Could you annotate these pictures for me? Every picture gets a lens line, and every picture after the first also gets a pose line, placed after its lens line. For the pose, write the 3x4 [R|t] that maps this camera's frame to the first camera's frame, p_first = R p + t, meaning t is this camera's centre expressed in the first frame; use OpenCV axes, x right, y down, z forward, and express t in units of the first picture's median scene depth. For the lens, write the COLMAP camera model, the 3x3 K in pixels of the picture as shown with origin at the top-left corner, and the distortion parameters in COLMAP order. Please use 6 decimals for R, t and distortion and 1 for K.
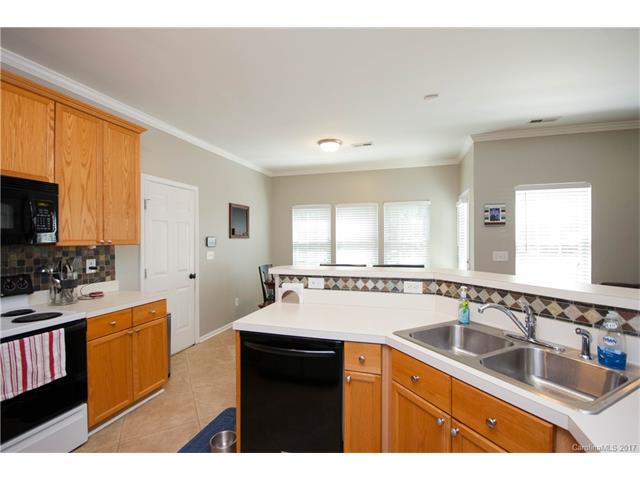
lens RADIAL K [[296.8, 0, 320.9], [0, 296.8, 242.2], [0, 0, 1]] dist [-0.004983, 0.001010]
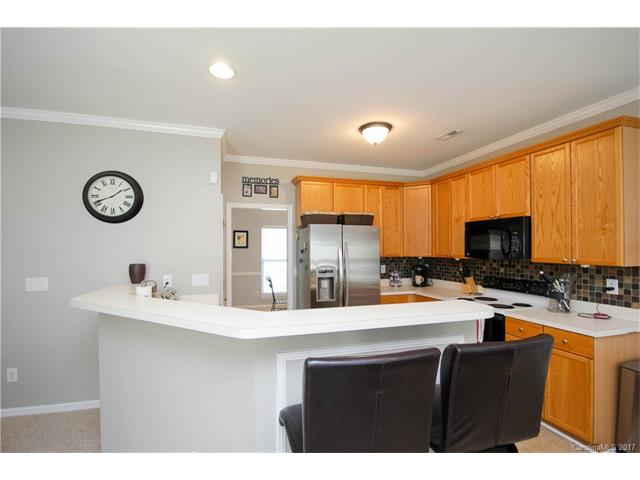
lens RADIAL K [[296.8, 0, 318.8], [0, 296.8, 246.1], [0, 0, 1]] dist [-0.004983, 0.001010]
pose [[-0.805173, 0.001399, -0.593039, 0.578035], [0.003112, 0.999993, -0.001867, -0.053742], [0.593032, -0.003349, -0.805172, 1.322043]]
